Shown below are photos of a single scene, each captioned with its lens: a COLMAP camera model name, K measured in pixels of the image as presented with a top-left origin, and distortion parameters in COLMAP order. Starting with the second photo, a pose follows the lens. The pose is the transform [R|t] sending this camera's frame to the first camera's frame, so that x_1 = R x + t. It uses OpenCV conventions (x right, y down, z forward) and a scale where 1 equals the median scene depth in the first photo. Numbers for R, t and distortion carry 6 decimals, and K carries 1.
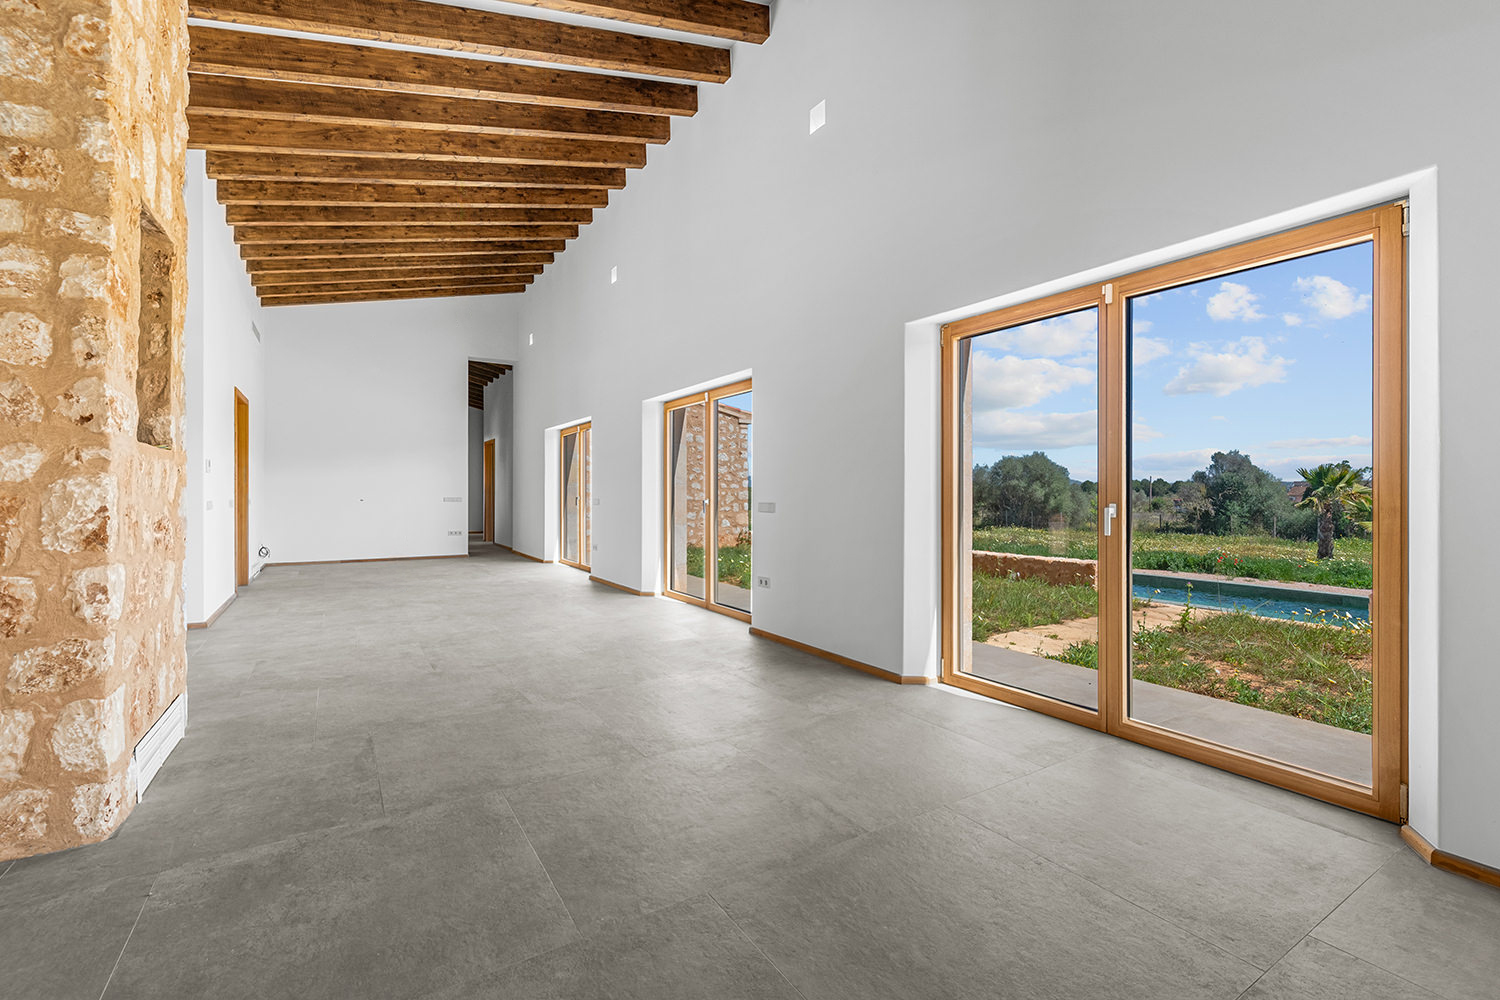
lens RADIAL K [[652.2, 0, 750.0], [0, 652.2, 500.0], [0, 0, 1]] dist [-0.000658, -0.000442]
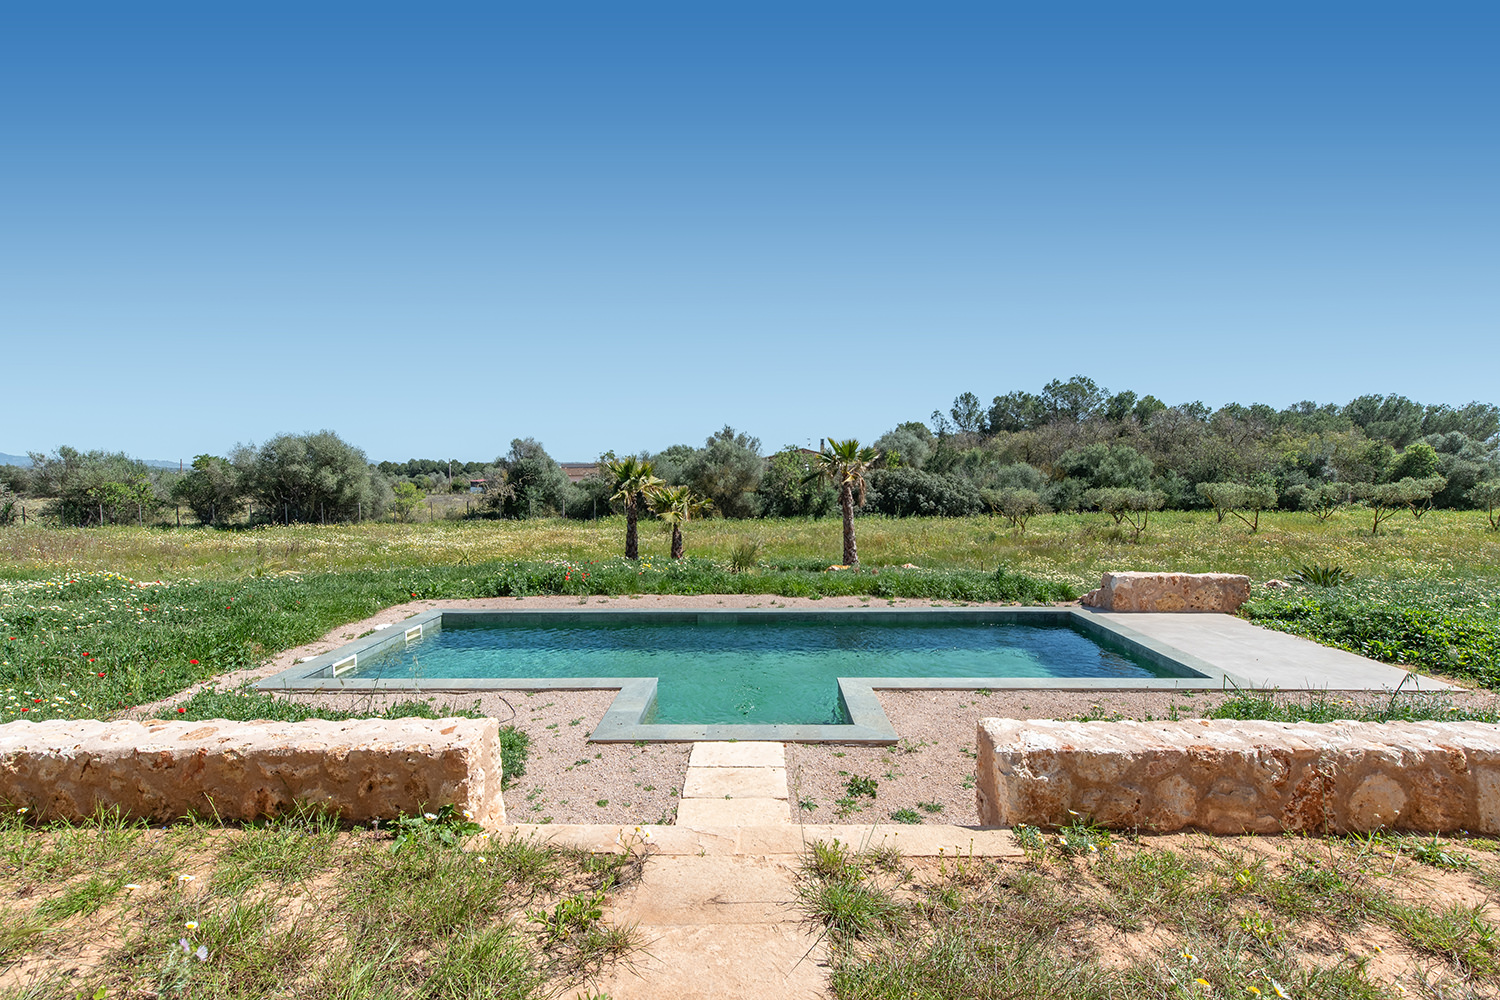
lens RADIAL K [[652.2, 0, 750.0], [0, 652.2, 500.0], [0, 0, 1]] dist [-0.000658, -0.000442]
pose [[0.550586, -0.043149, 0.833663, 0.056446], [0.017144, 0.999037, 0.040386, -0.011641], [-0.834602, -0.007944, 0.550795, 0.121855]]
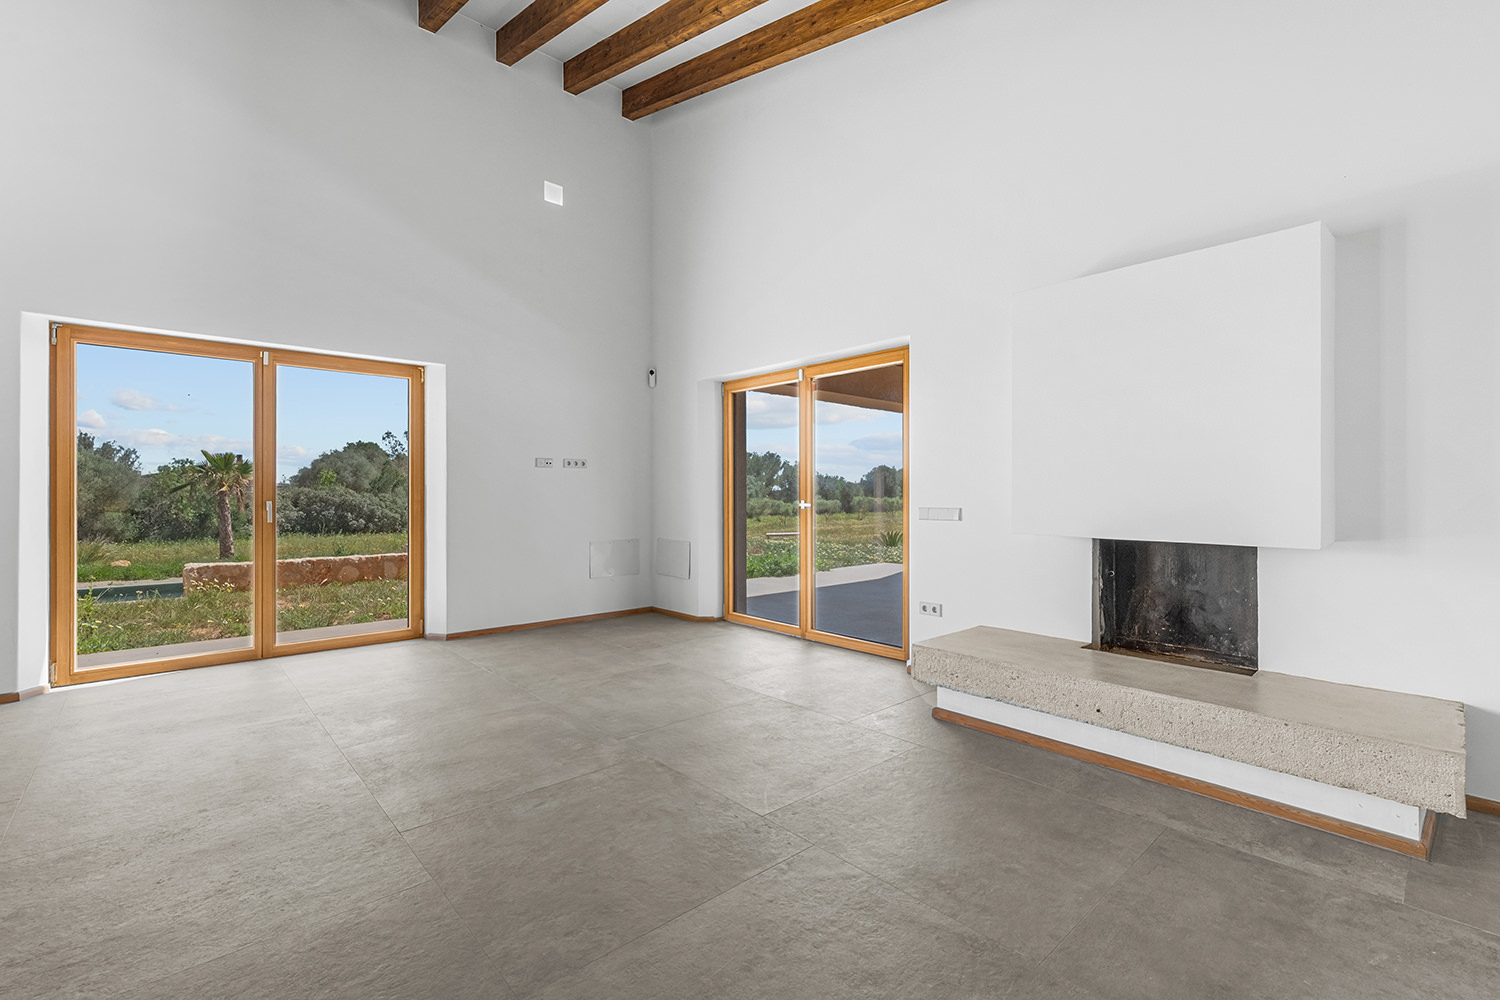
lens RADIAL K [[652.2, 0, 750.0], [0, 652.2, 500.0], [0, 0, 1]] dist [-0.000658, -0.000442]
pose [[-0.172032, -0.008507, 0.985055, -0.076845], [0.009456, 0.999902, 0.010287, -0.000019], [-0.985046, 0.011084, -0.171935, 0.012801]]
